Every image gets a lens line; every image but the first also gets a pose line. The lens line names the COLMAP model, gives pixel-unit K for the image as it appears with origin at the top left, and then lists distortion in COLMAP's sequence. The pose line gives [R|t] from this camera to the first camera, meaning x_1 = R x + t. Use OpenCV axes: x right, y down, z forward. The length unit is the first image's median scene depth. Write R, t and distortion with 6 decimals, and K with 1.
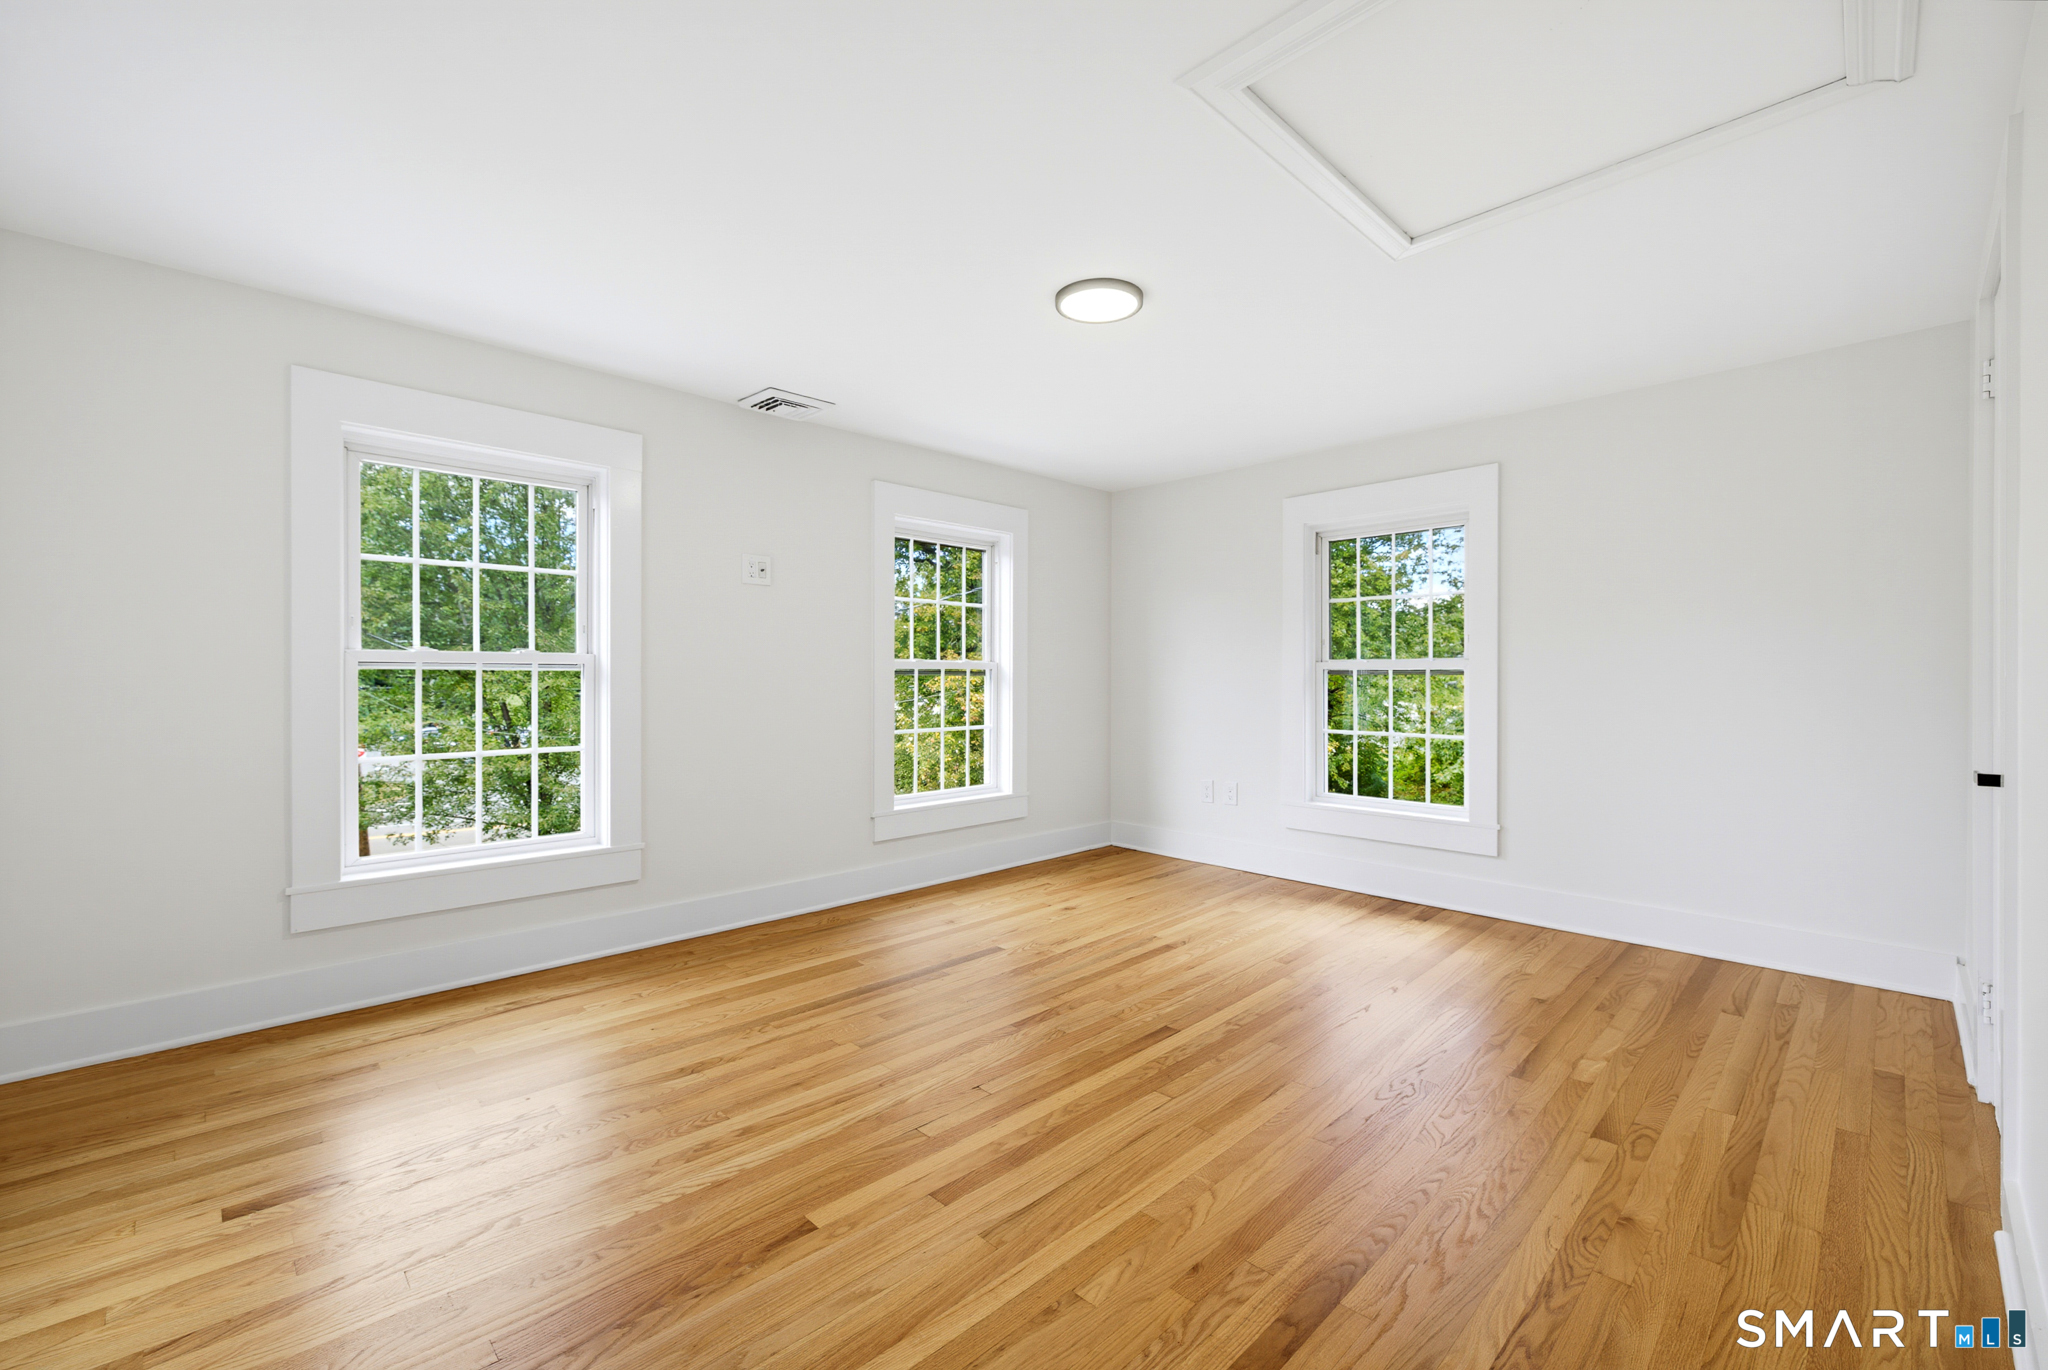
lens RADIAL K [[840.3, 0, 1024.0], [0, 840.3, 685.0], [0, 0, 1]] dist [-0.001224, -0.000142]
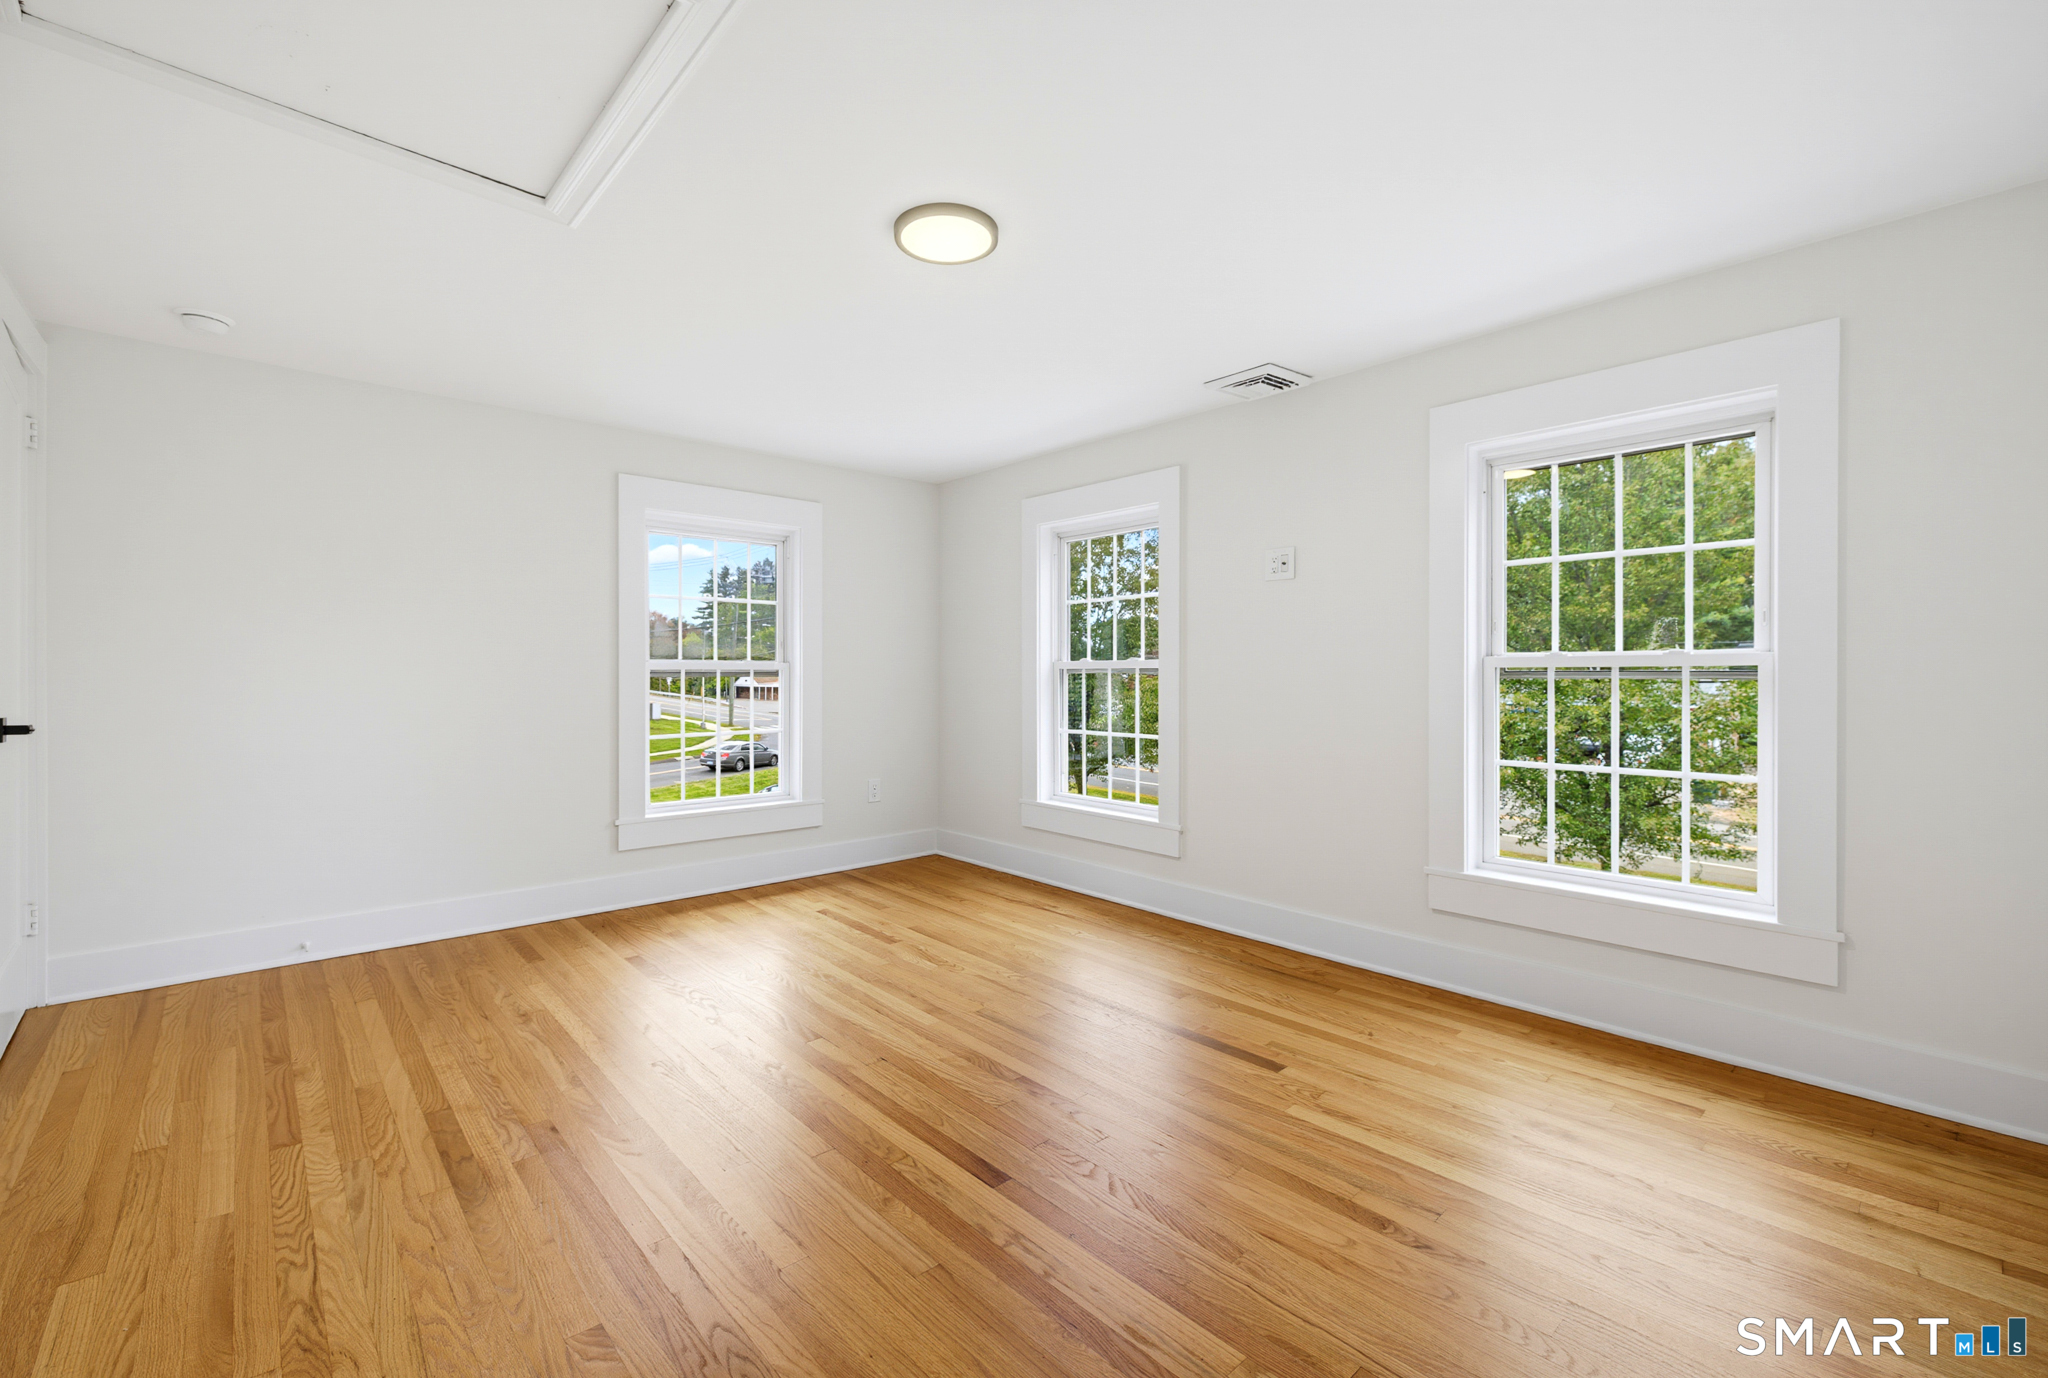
lens RADIAL K [[864.6, 0, 1024.0], [0, 864.6, 689.0], [0, 0, 1]] dist [0.001551, 0.000250]
pose [[-0.033255, 0.014351, -0.999344, 0.698794], [-0.012034, 0.999819, 0.014758, -0.010688], [0.999374, 0.012517, -0.033076, 0.812903]]
